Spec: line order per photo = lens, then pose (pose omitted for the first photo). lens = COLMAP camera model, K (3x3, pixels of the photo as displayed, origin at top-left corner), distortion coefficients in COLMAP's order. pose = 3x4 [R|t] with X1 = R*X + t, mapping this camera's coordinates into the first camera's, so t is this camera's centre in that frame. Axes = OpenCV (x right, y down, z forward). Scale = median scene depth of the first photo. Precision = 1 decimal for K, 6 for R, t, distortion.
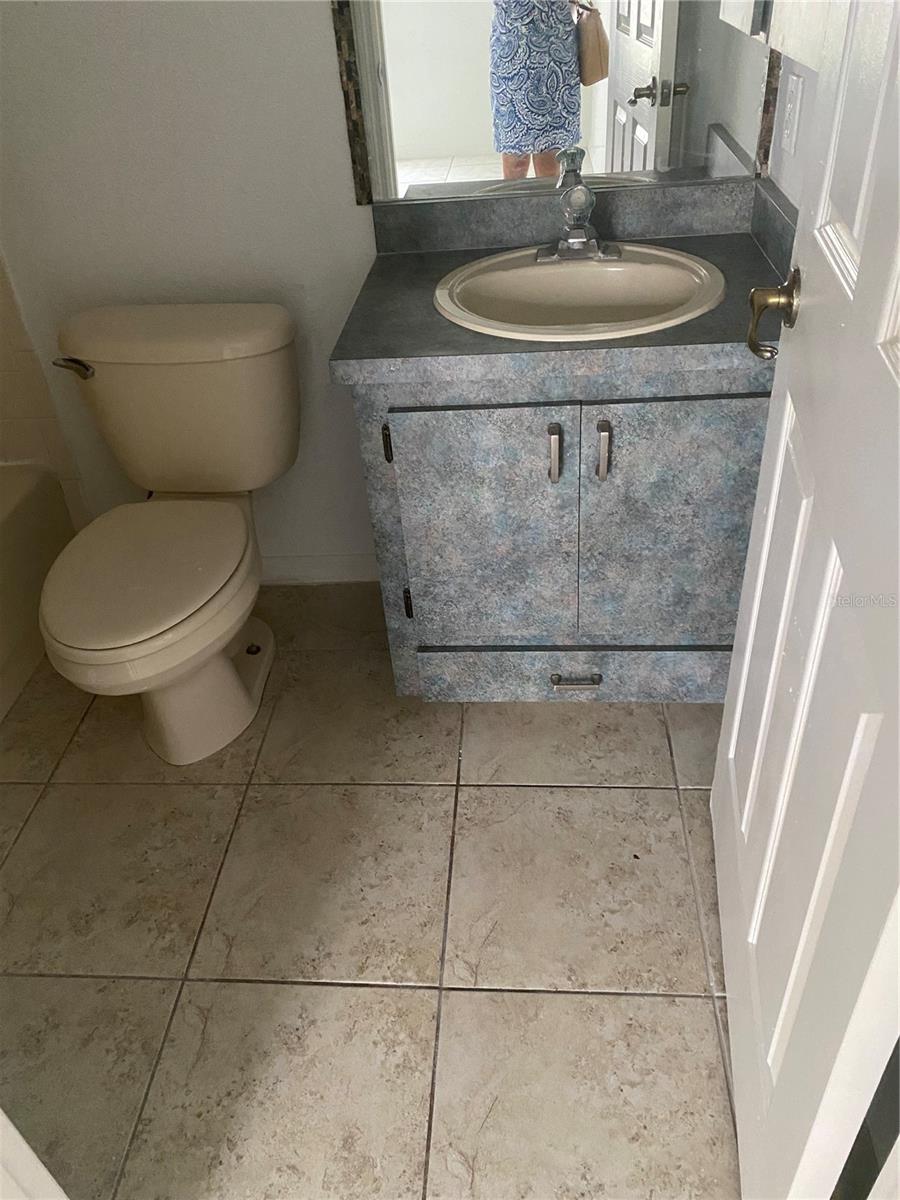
lens RADIAL K [[937.4, 0, 450.0], [0, 937.4, 600.0], [0, 0, 1]] dist [0.246691, -0.437897]
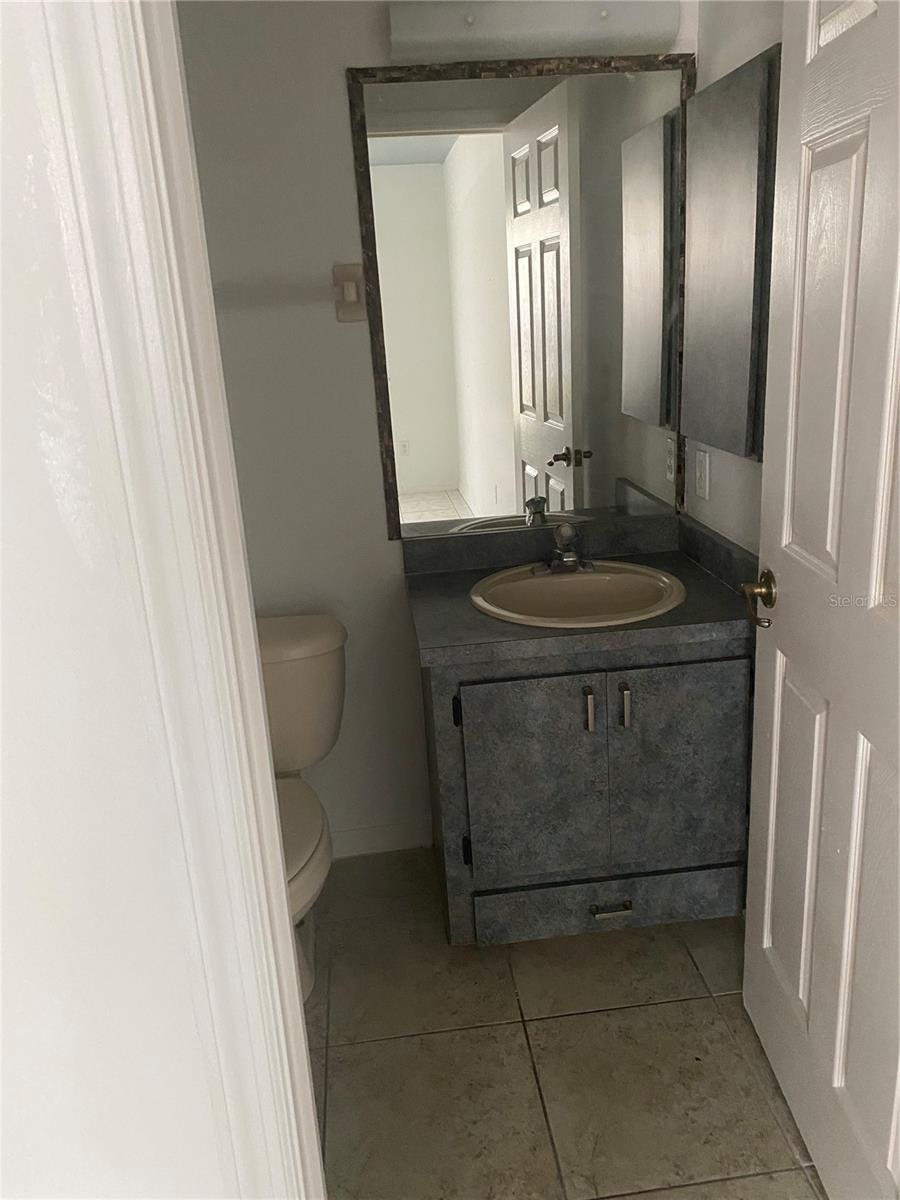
lens RADIAL K [[944.1, 0, 474.5], [0, 944.1, 588.5], [0, 0, 1]] dist [0.060822, 0.011483]
pose [[0.981142, -0.042130, 0.188642, -0.253660], [0.101487, 0.942890, -0.317266, 0.074343], [-0.164503, 0.330428, 0.929385, -0.201504]]
